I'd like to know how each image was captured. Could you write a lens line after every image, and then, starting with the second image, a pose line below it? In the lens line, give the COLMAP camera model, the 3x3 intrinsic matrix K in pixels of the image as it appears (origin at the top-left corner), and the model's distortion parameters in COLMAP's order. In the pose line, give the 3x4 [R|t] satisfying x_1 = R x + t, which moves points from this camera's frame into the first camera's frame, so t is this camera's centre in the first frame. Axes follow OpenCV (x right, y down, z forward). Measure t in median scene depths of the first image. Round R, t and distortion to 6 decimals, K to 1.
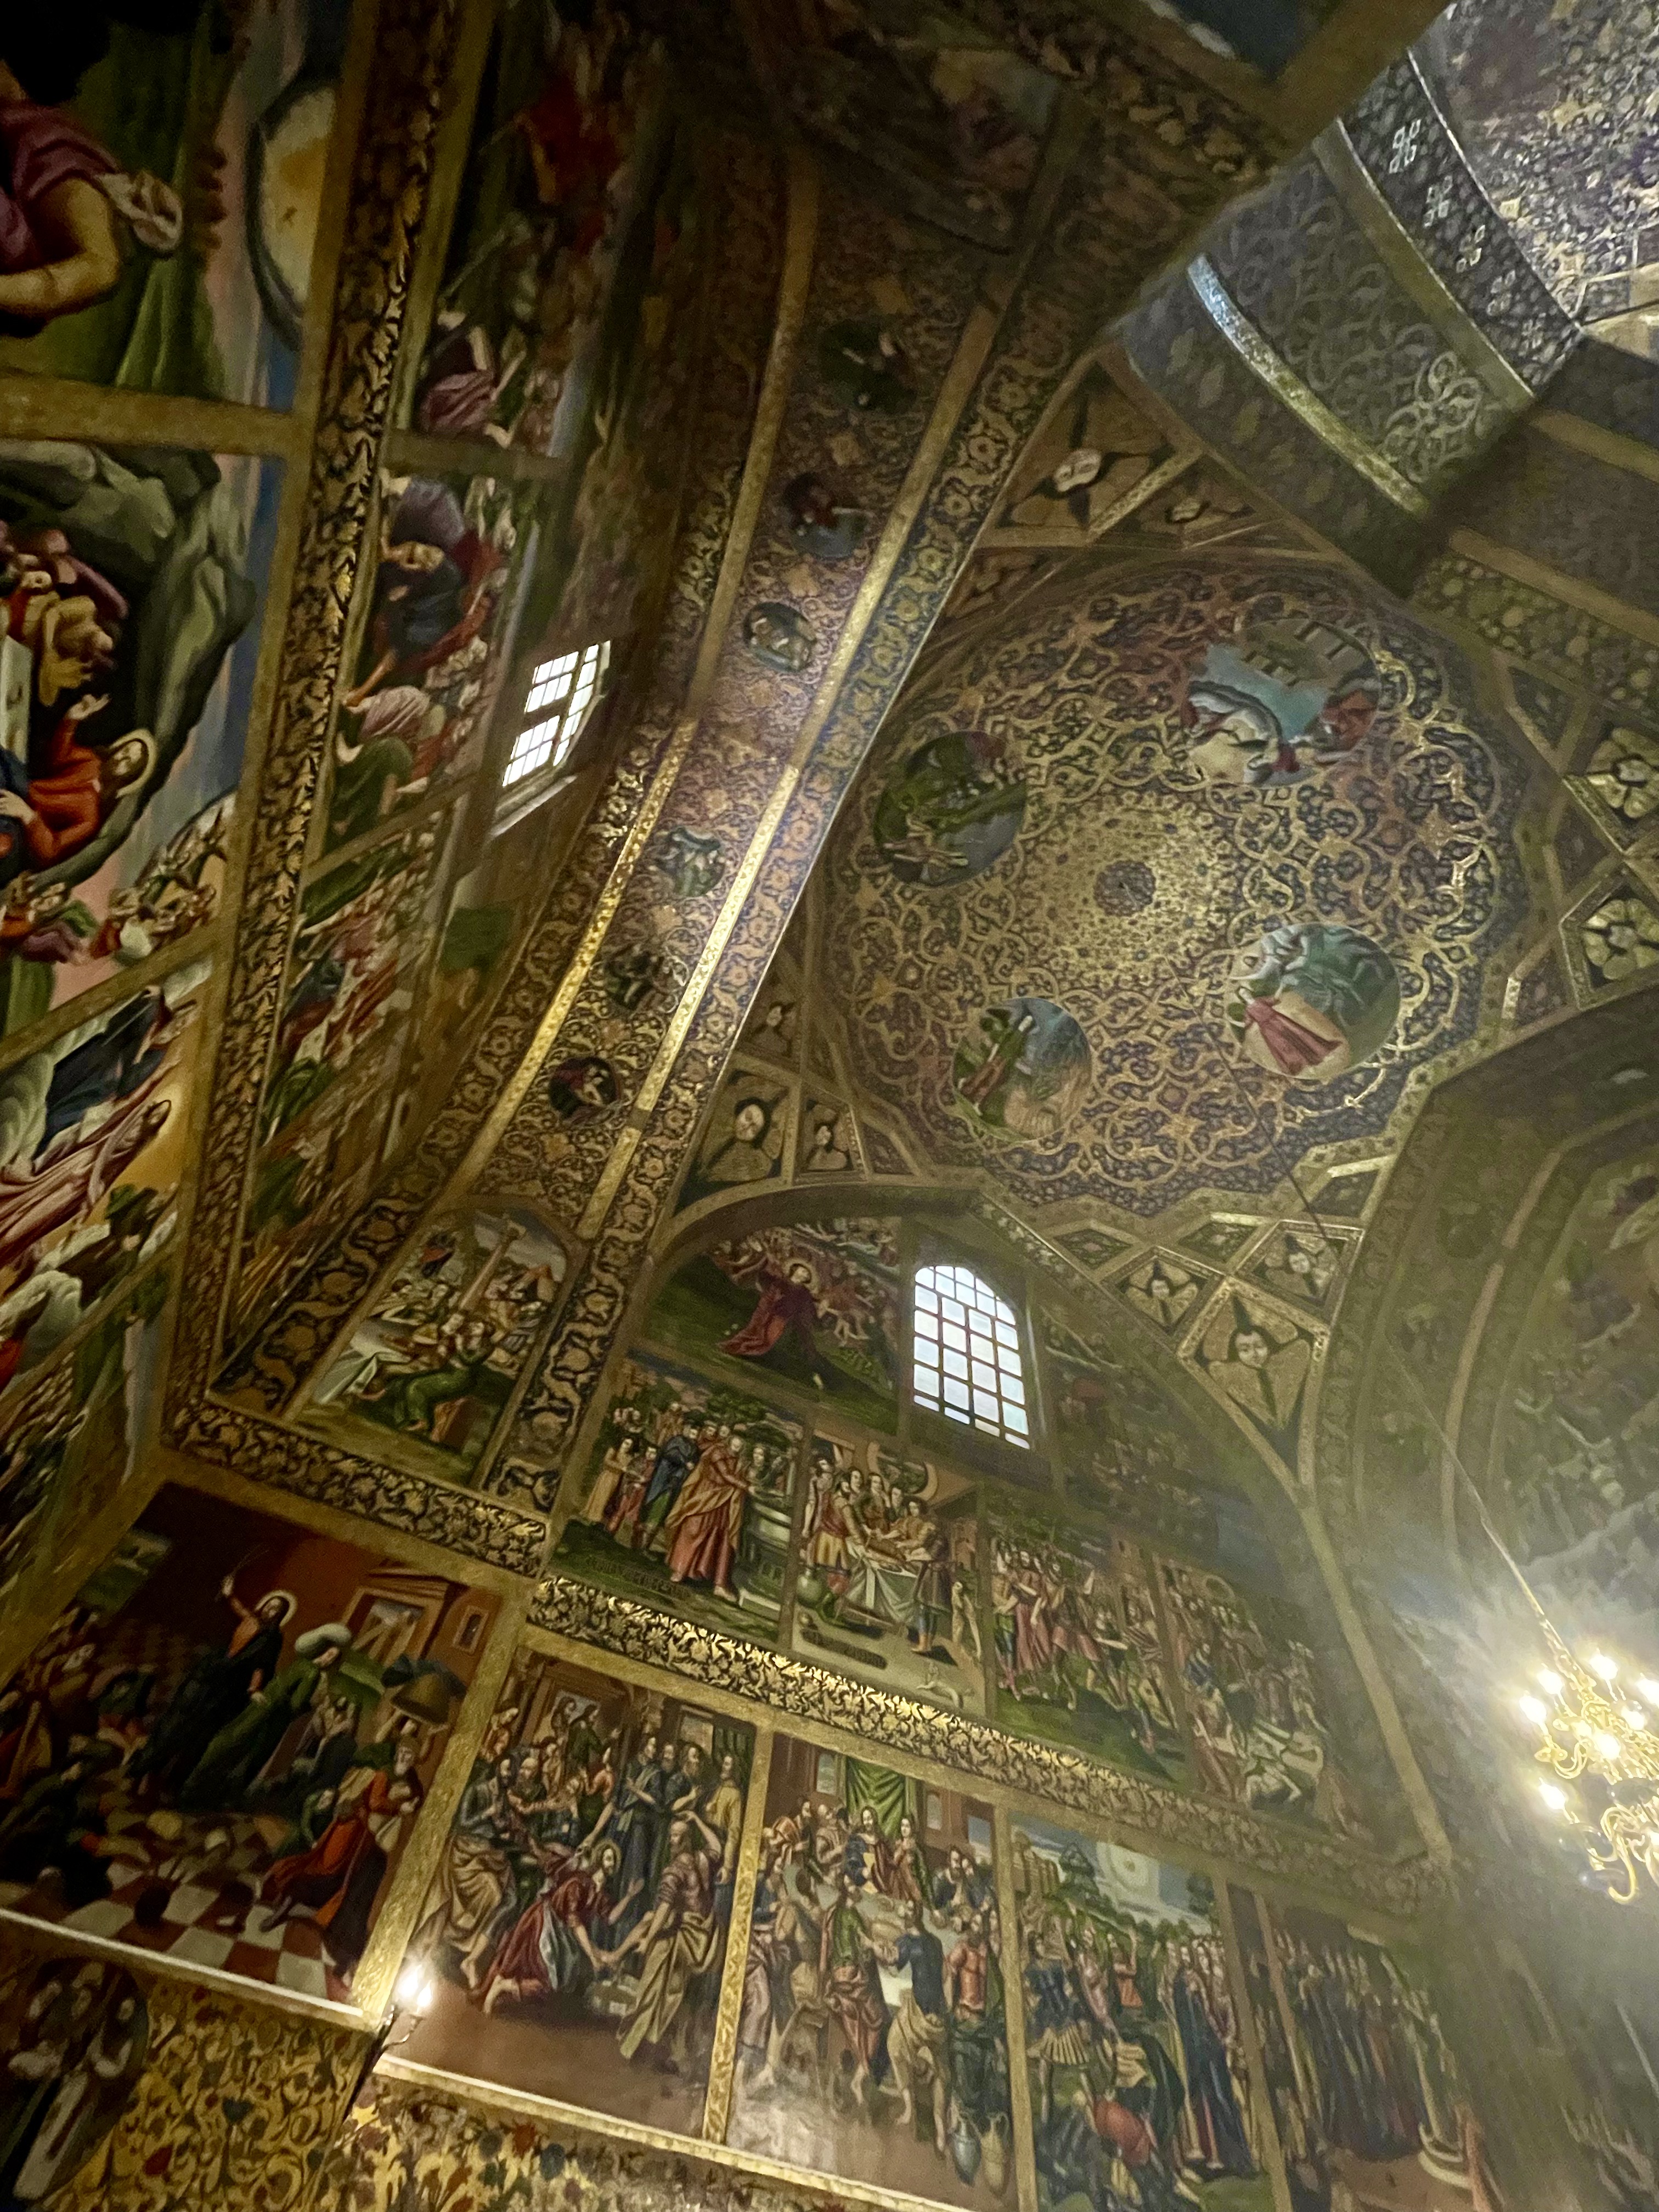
lens RADIAL K [[979.2, 0, 824.0], [0, 979.2, 1102.5], [0, 0, 1]] dist [-0.002155, -0.000993]
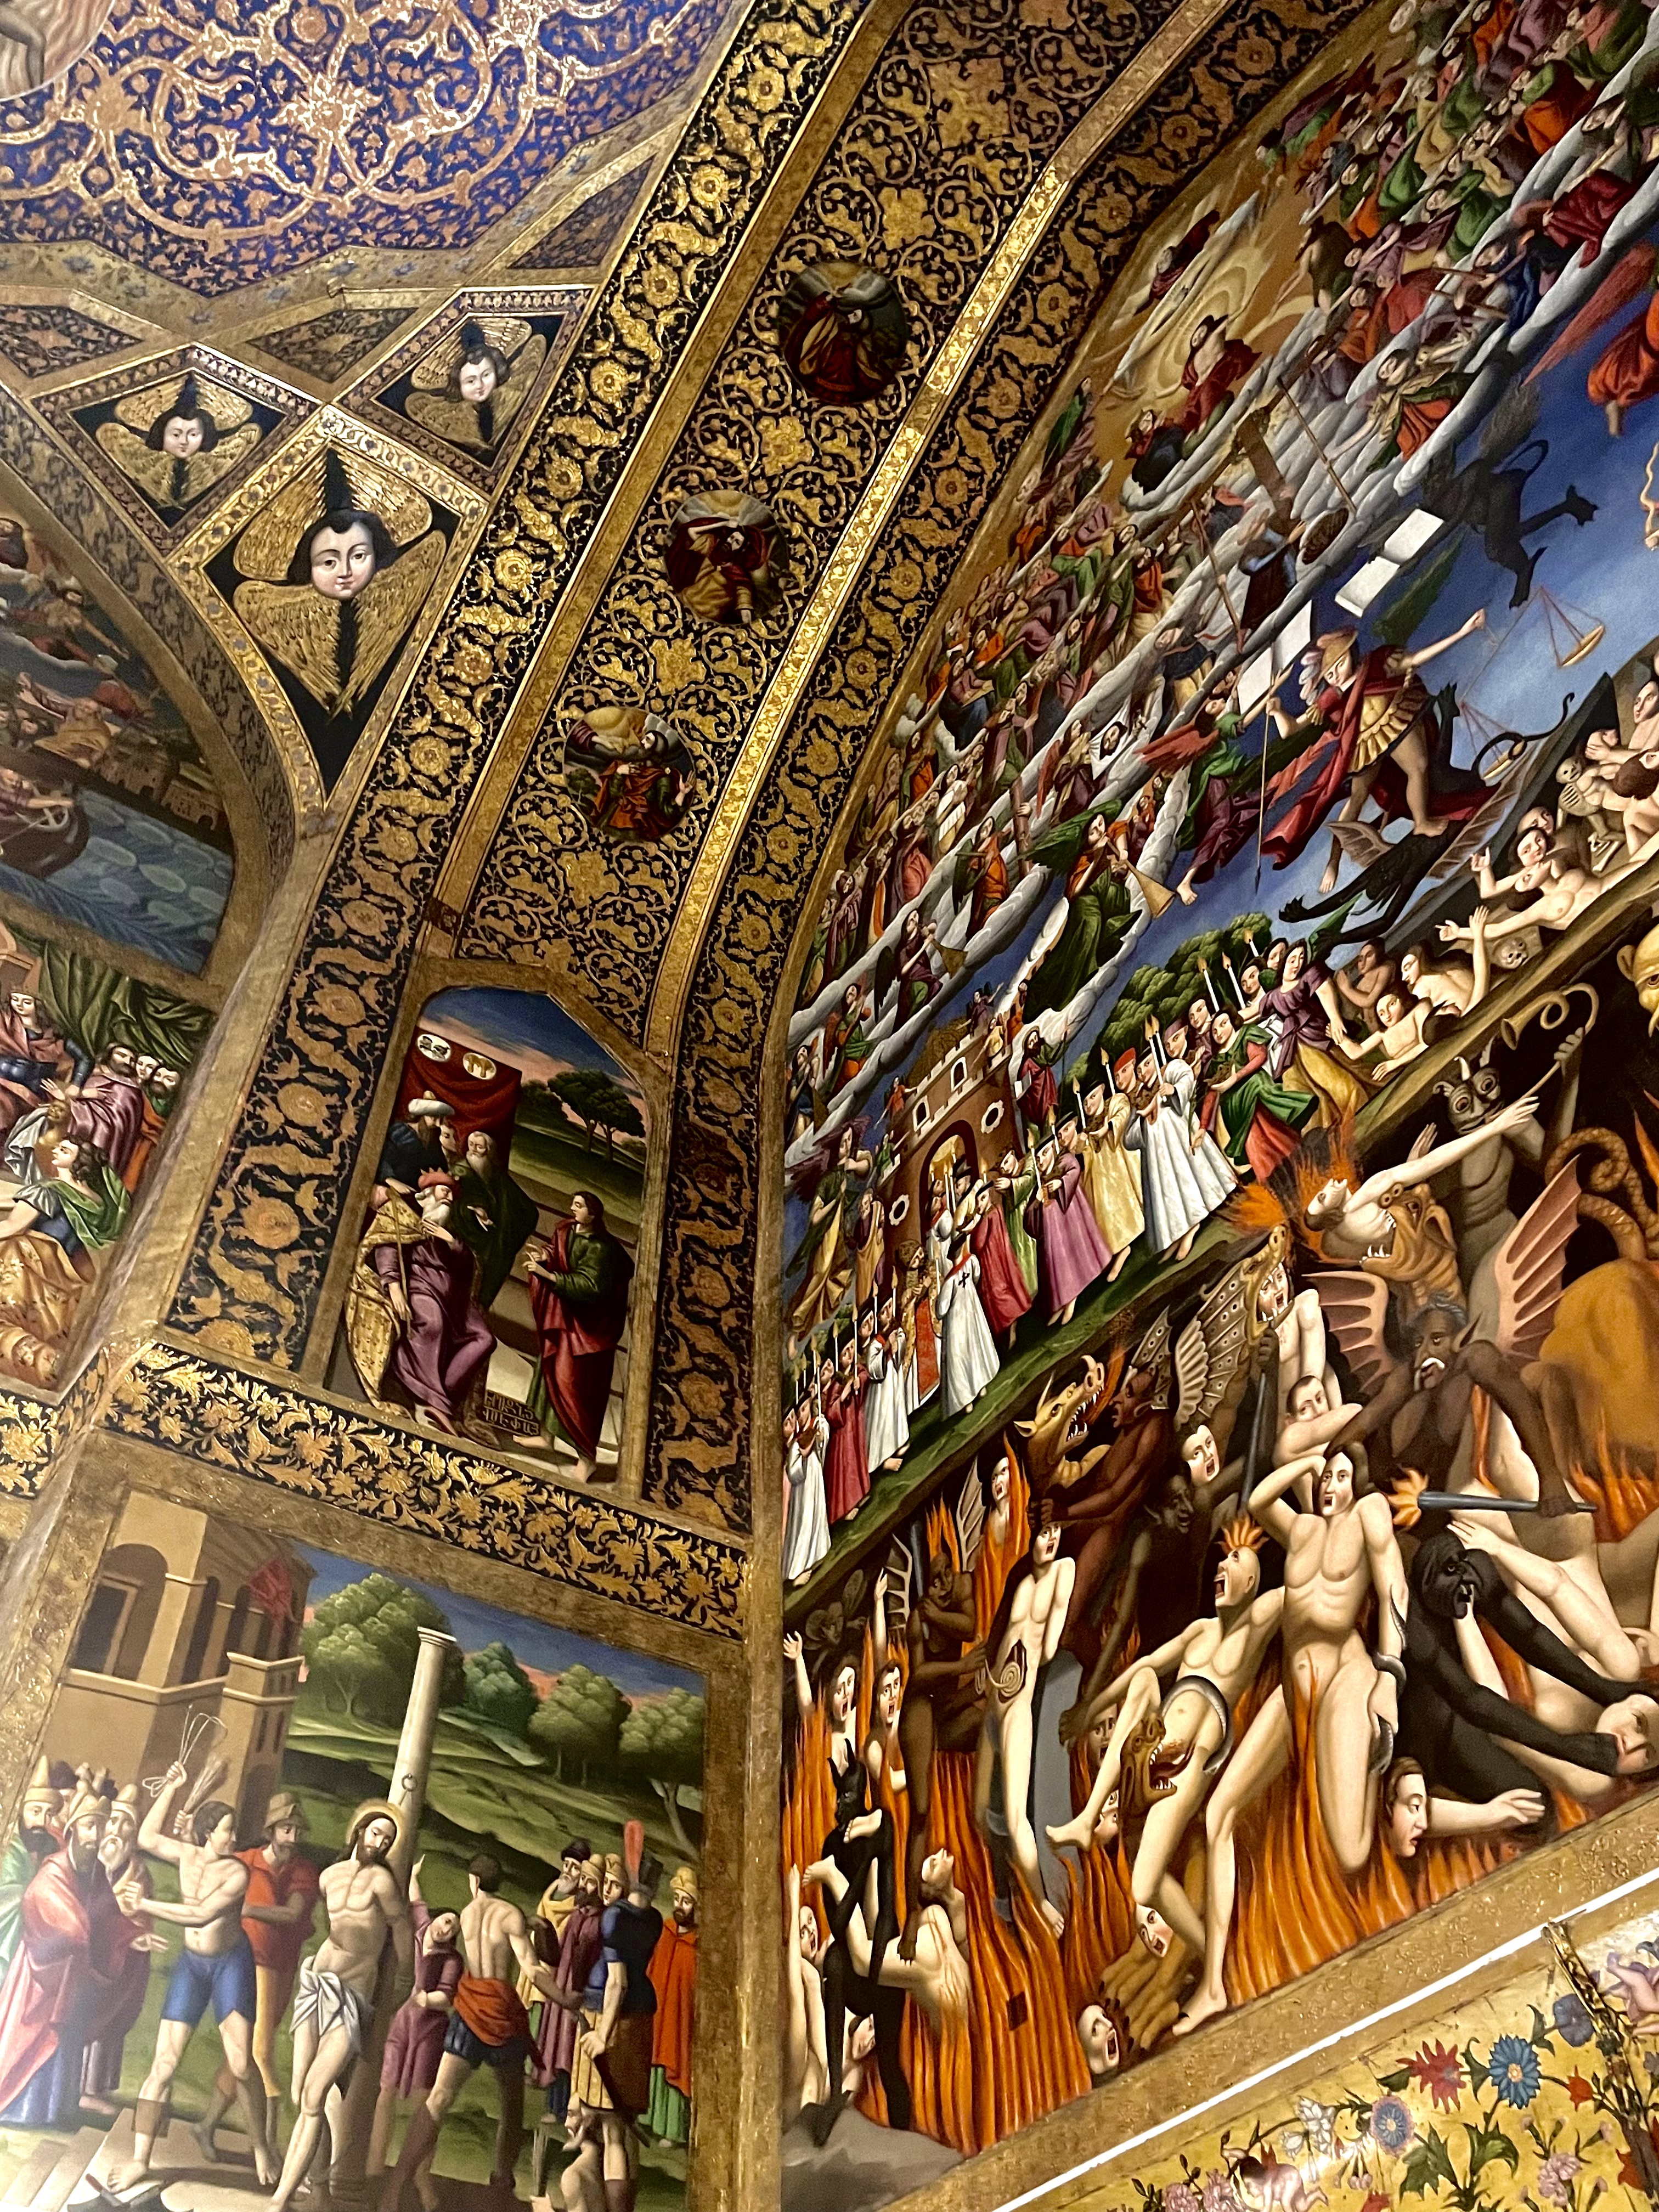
lens RADIAL K [[1786.2, 0, 830.7], [0, 1786.2, 1107.4], [0, 0, 1]] dist [0.011304, -0.006999]
pose [[0.984834, 0.055404, 0.164418, 0.505225], [-0.083919, 0.981531, 0.171912, 0.317763], [-0.151857, -0.183102, 0.971295, 0.136729]]
